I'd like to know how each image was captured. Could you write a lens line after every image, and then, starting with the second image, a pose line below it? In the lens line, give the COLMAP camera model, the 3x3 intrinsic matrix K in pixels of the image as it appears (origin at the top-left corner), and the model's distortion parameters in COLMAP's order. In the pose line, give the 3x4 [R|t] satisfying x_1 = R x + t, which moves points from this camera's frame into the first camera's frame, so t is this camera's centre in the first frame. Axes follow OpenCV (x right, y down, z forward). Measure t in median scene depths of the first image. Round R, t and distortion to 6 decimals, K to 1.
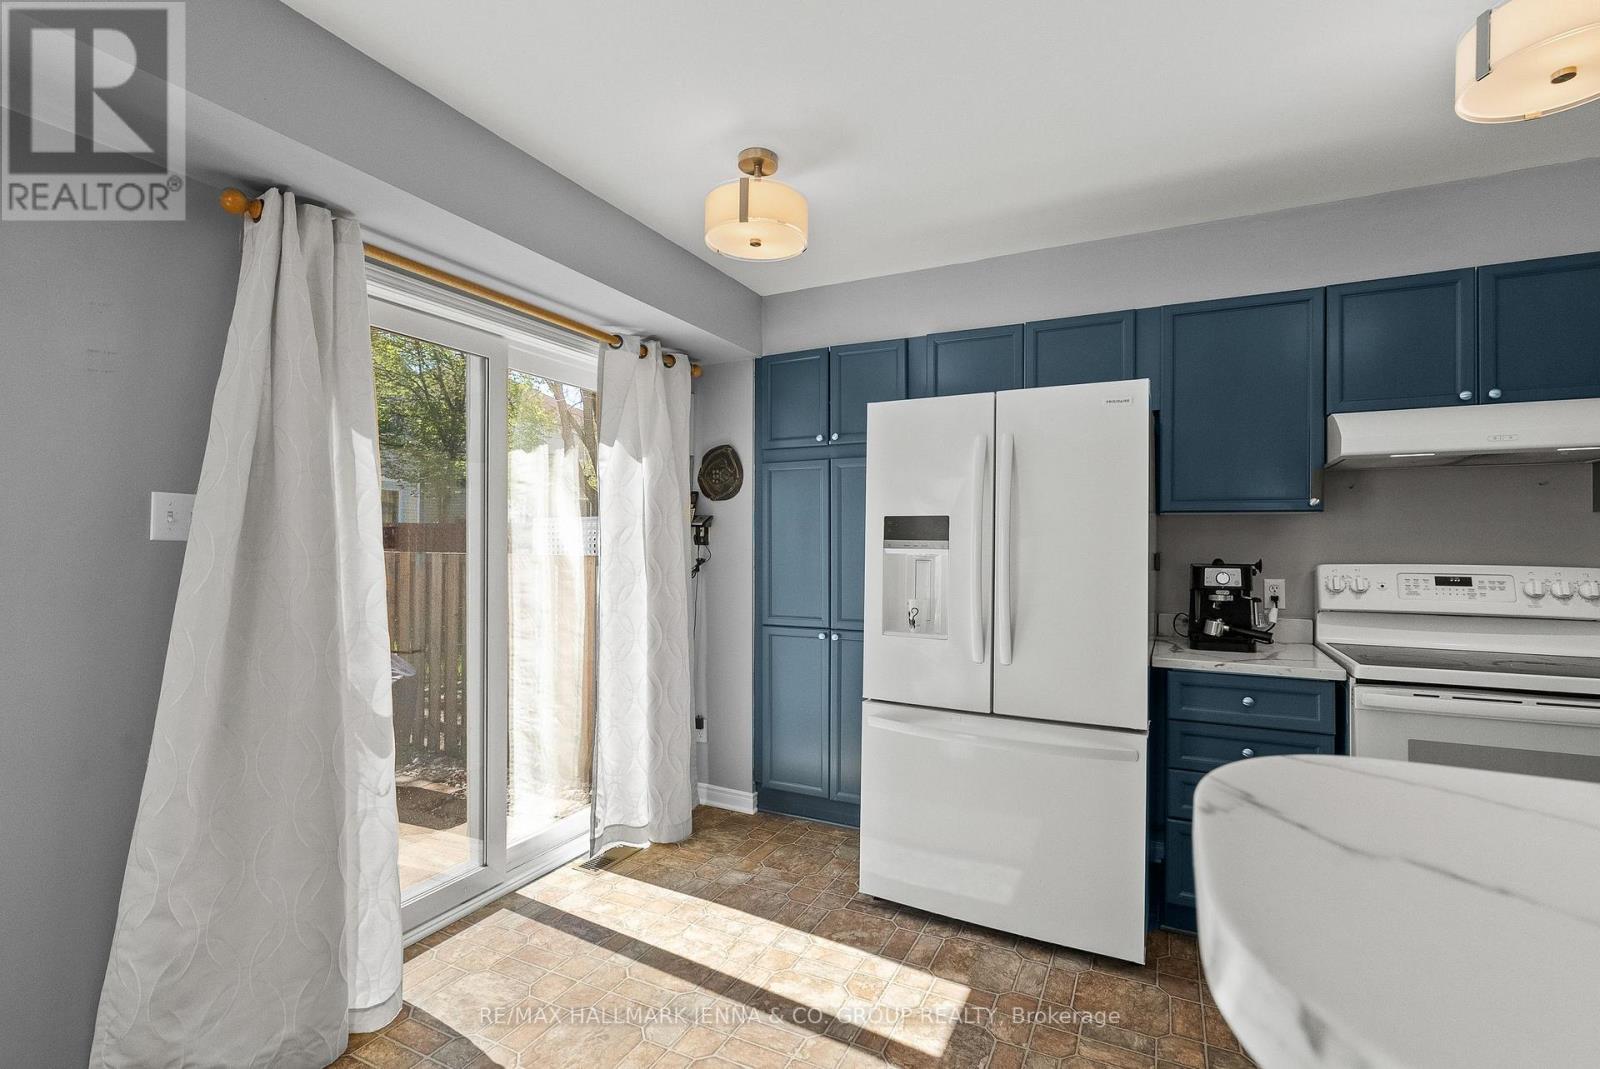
lens RADIAL K [[729.5, 0, 799.7], [0, 729.5, 536.9], [0, 0, 1]] dist [-0.008559, 0.002084]
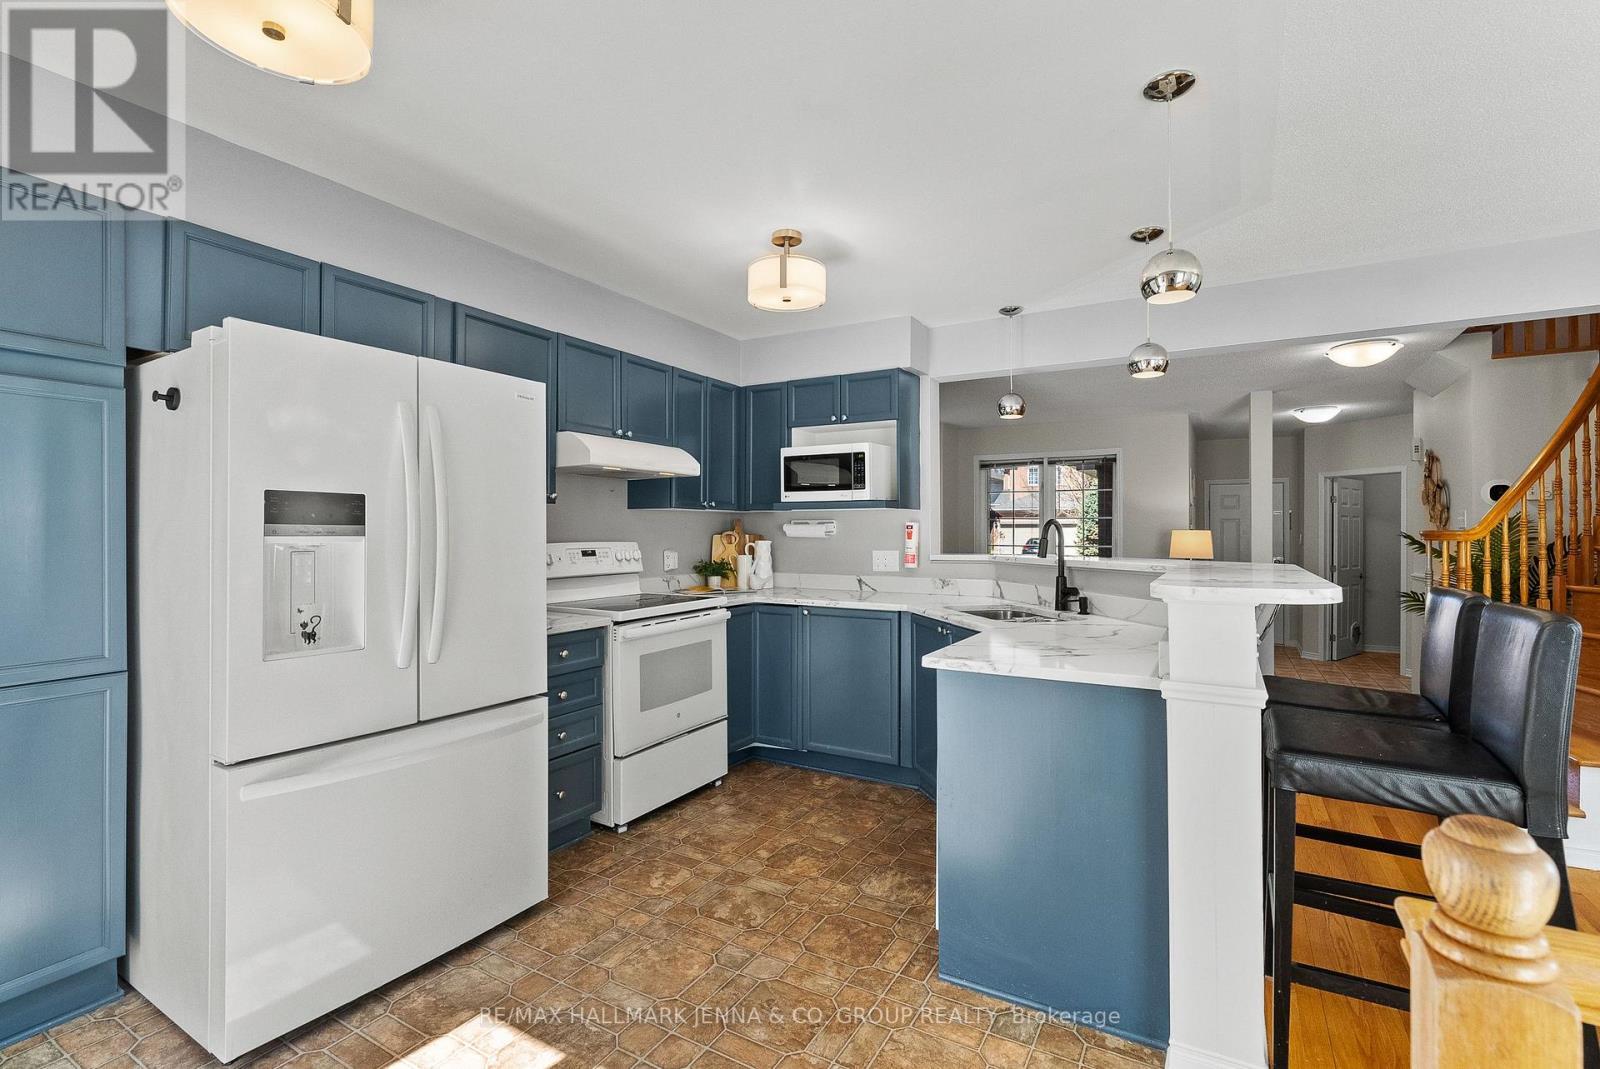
lens RADIAL K [[729.5, 0, 807.3], [0, 729.5, 526.6], [0, 0, 1]] dist [-0.008559, 0.002084]
pose [[0.056435, -0.000026, 0.998406, -0.552132], [-0.005130, 0.999987, 0.000316, 0.003310], [-0.998393, -0.005140, 0.056435, 0.456502]]
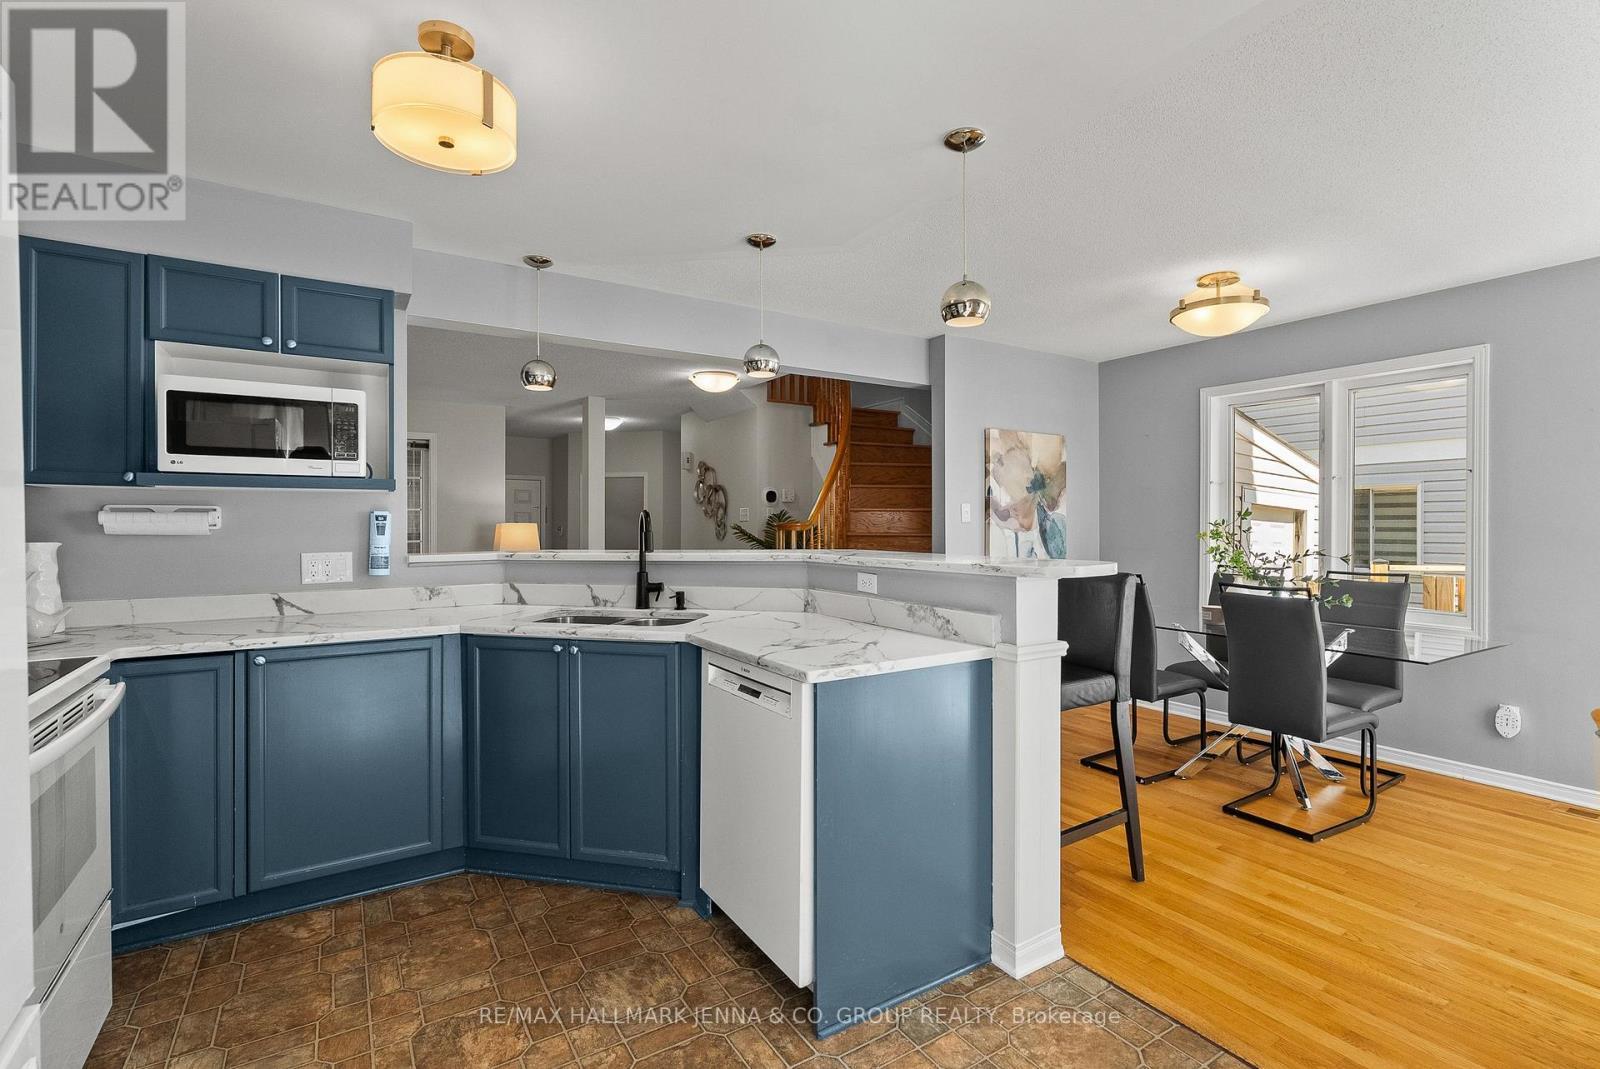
lens RADIAL K [[729.5, 0, 777.9], [0, 729.5, 525.9], [0, 0, 1]] dist [-0.008559, 0.002084]
pose [[-0.859877, -0.006544, 0.510459, -0.024333], [-0.007004, 0.999975, 0.001021, 0.011312], [-0.510453, -0.002698, -0.859902, 1.009729]]
